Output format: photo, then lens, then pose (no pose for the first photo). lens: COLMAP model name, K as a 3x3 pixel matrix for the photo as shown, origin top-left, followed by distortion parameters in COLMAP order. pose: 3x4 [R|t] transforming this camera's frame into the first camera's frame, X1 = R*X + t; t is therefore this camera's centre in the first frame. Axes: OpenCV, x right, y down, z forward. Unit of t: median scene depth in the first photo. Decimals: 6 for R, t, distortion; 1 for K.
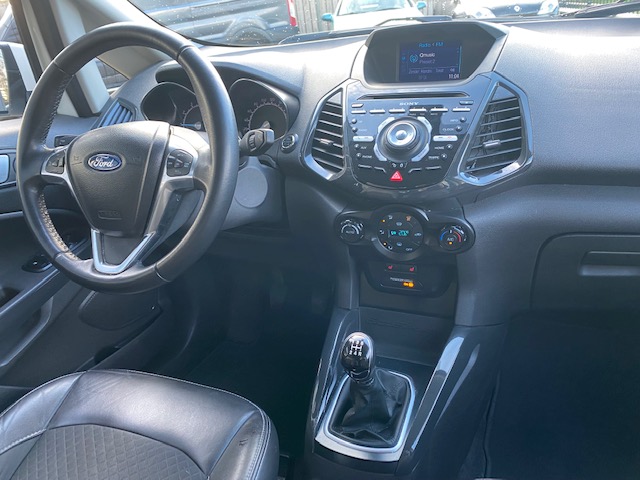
lens RADIAL K [[487.0, 0, 318.1], [0, 487.0, 244.8], [0, 0, 1]] dist [0.029882, -0.031201]
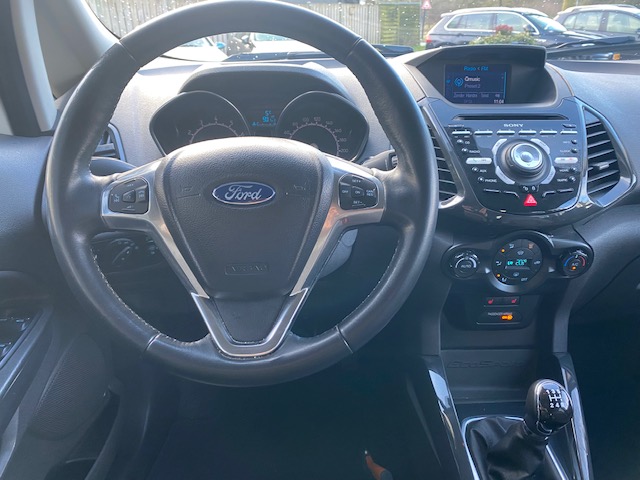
lens RADIAL K [[487.0, 0, 317.6], [0, 487.0, 241.3], [0, 0, 1]] dist [0.029882, -0.031201]
pose [[0.911709, -0.065290, 0.405616, -0.551461], [0.096761, 0.993642, -0.057549, -0.047330], [-0.399280, 0.091716, 0.912230, 0.305362]]
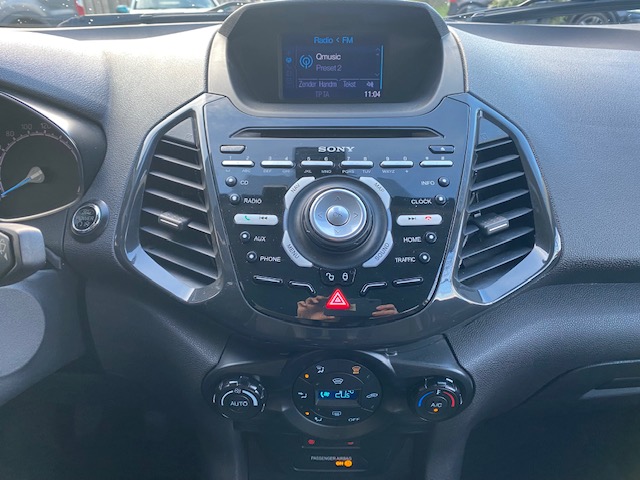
lens RADIAL K [[487.0, 0, 318.7], [0, 487.0, 242.8], [0, 0, 1]] dist [0.029882, -0.031201]
pose [[0.930288, -0.076845, 0.358690, -0.025690], [0.079711, 0.996795, 0.006815, -0.191616], [-0.358064, 0.022252, 0.933432, 0.518311]]
